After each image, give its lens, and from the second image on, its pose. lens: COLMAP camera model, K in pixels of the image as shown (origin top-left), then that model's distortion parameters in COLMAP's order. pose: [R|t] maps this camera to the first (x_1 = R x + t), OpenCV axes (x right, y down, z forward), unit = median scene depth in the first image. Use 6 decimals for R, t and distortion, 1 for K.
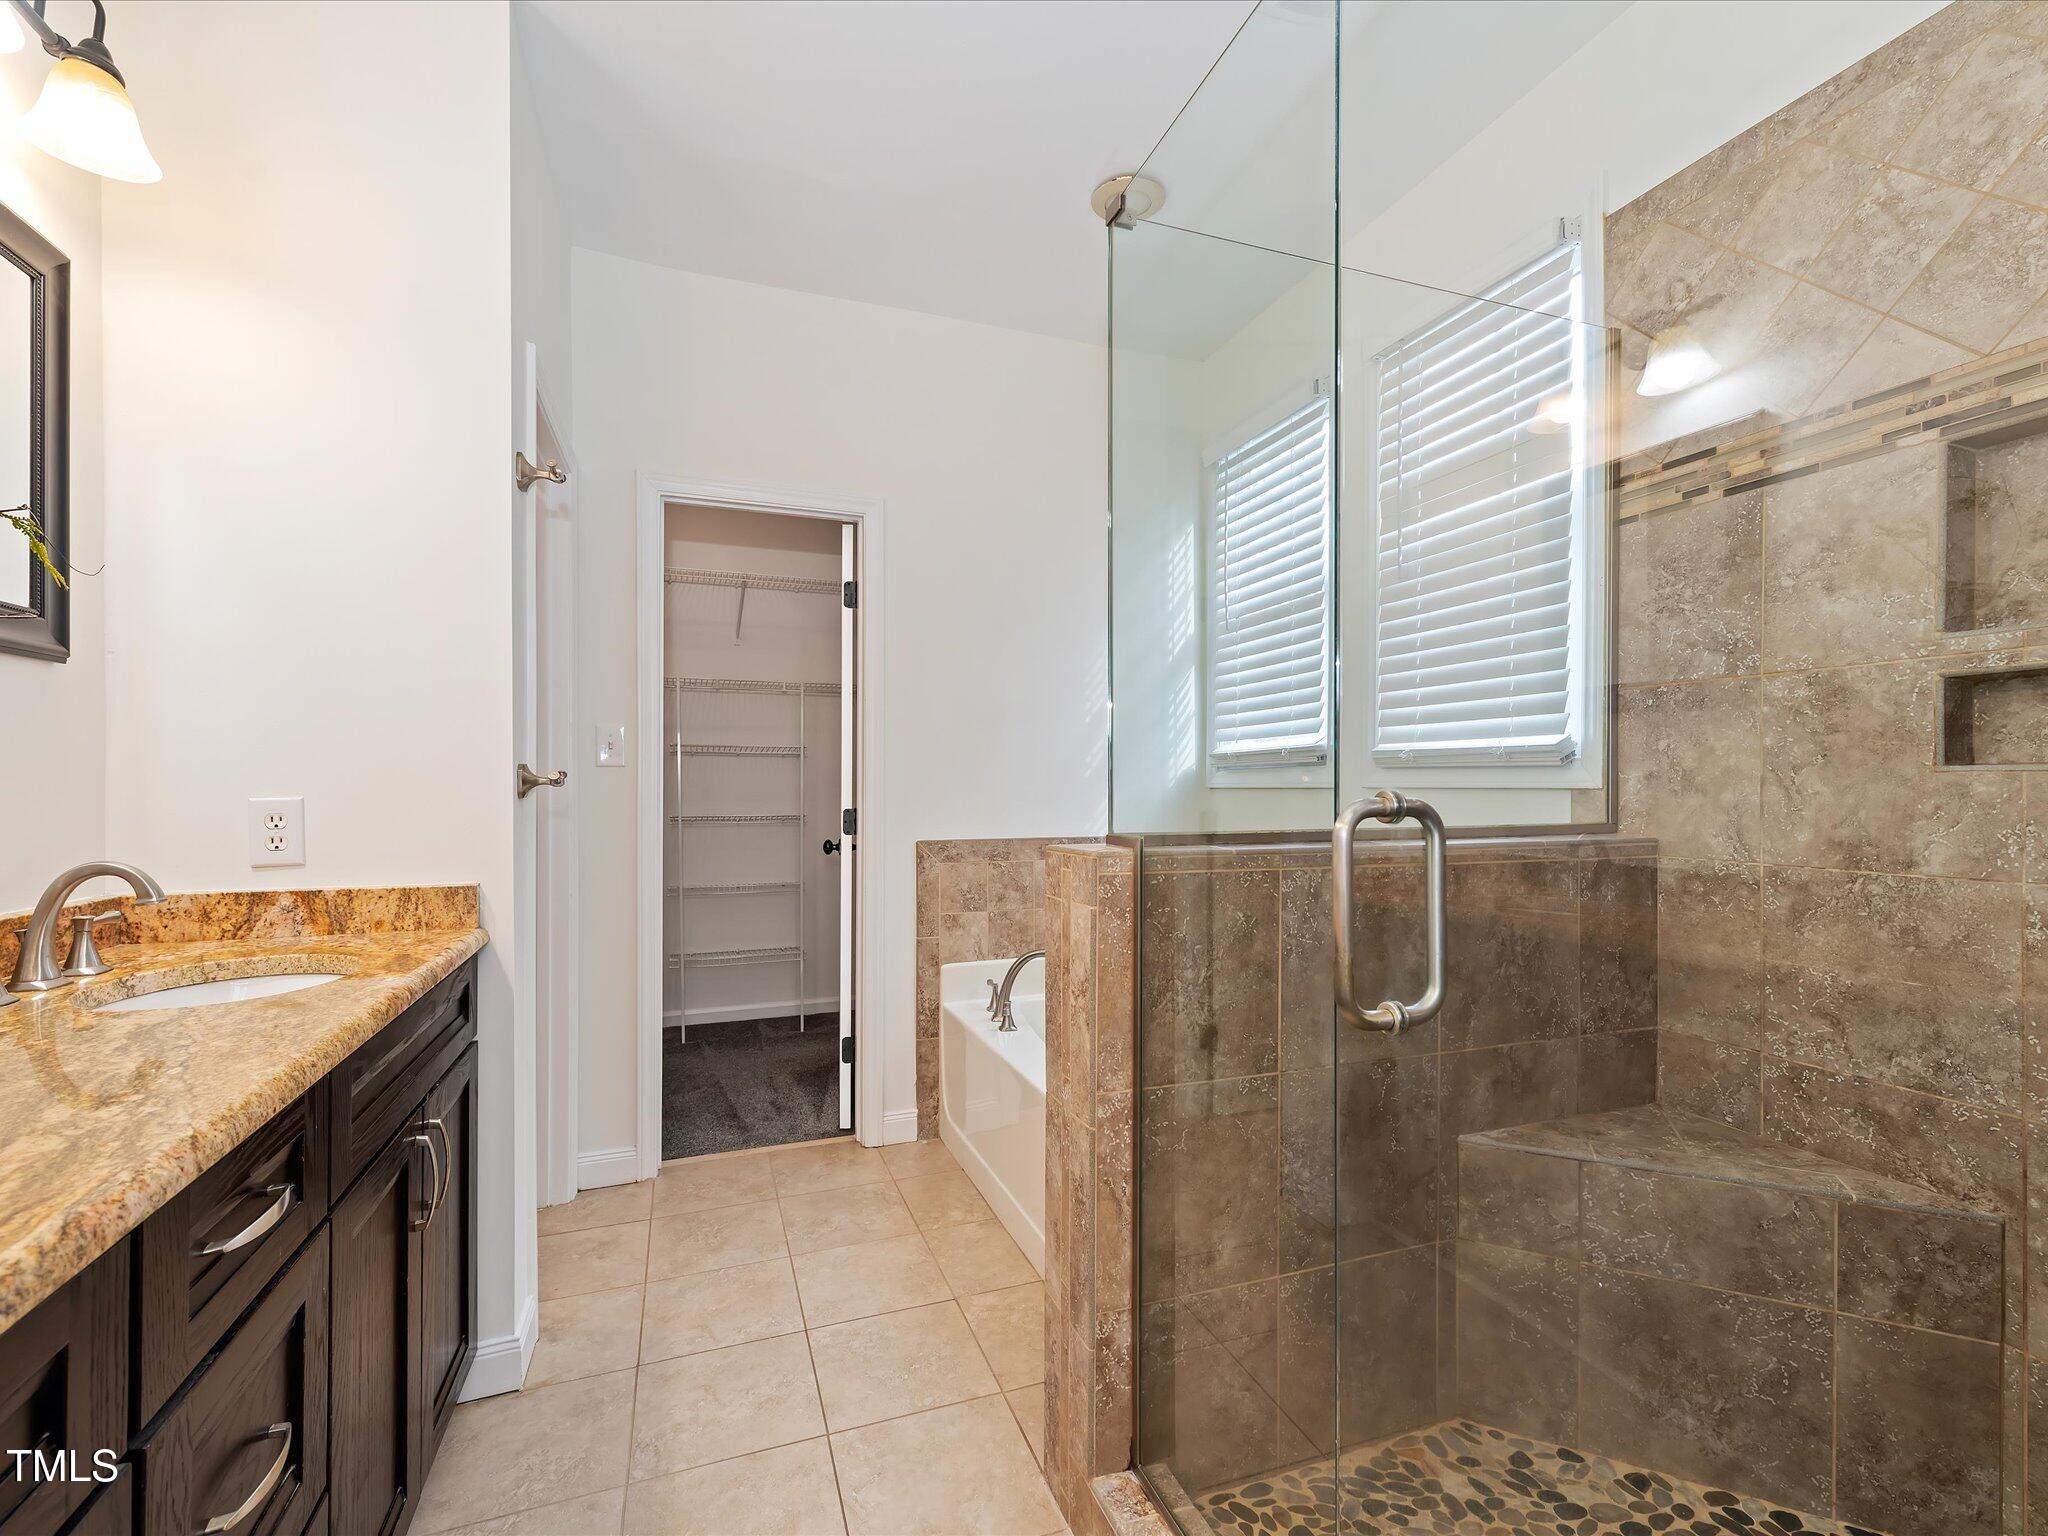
lens RADIAL K [[903.0, 0, 1025.1], [0, 903.0, 780.7], [0, 0, 1]] dist [0.005369, -0.002224]
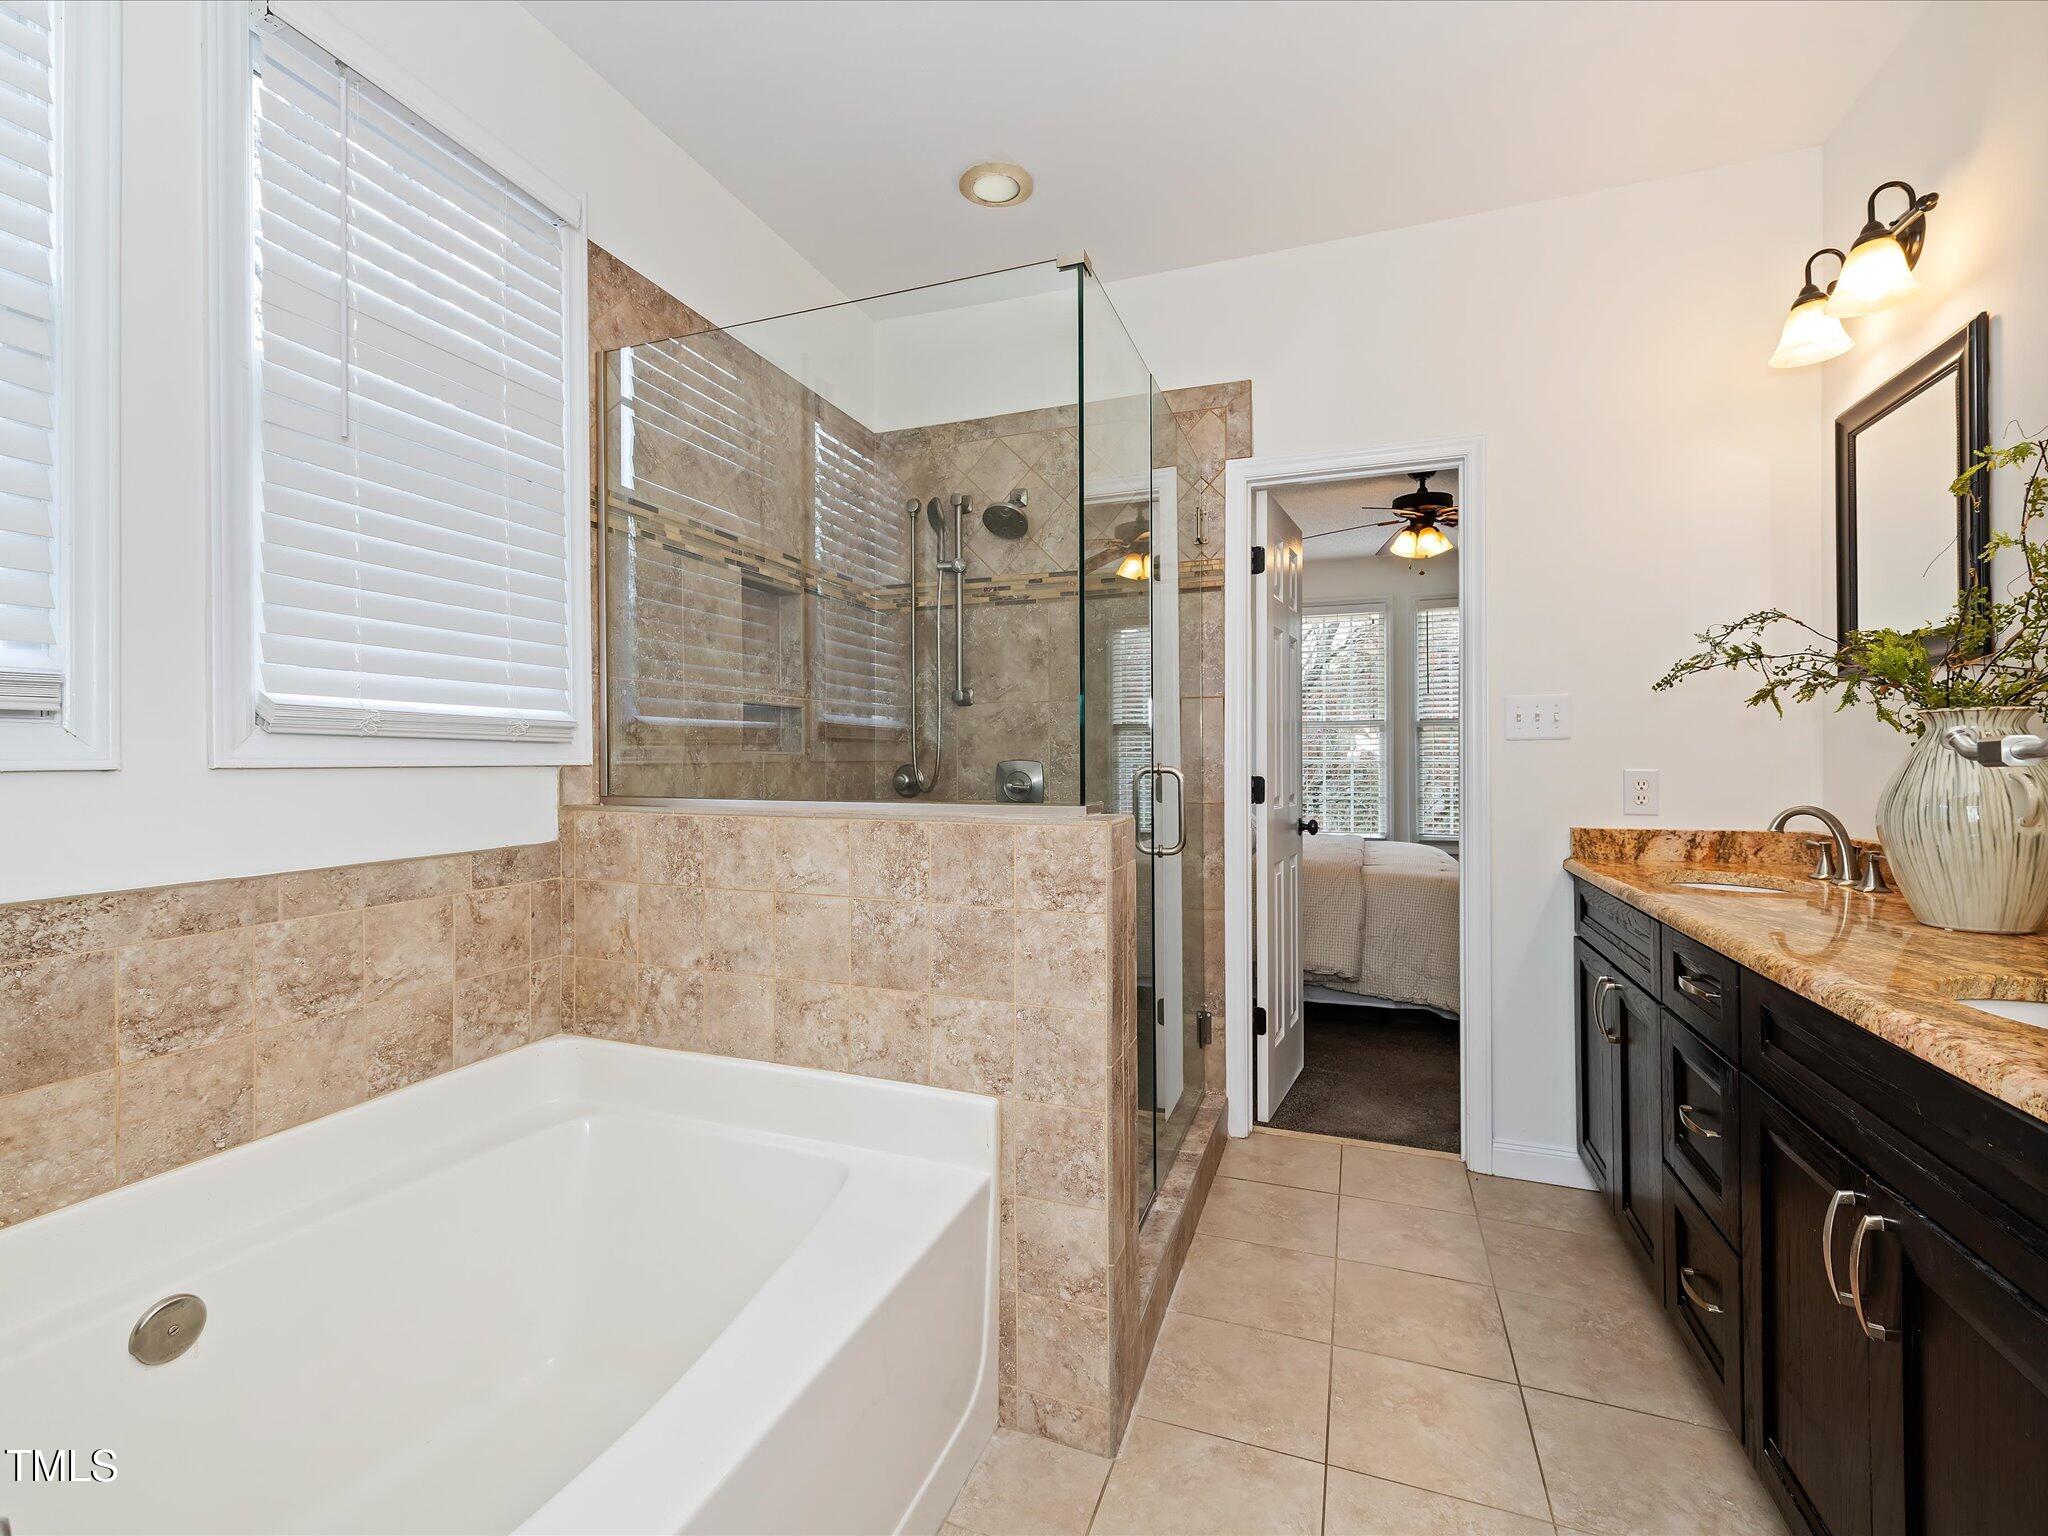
lens RADIAL K [[903.0, 0, 1025.1], [0, 903.0, 757.6], [0, 0, 1]] dist [0.005369, -0.002224]
pose [[-0.759229, -0.000977, 0.650823, -0.517551], [-0.004266, 0.999985, -0.003475, 0.002255], [-0.650810, -0.005415, -0.759221, 1.651125]]
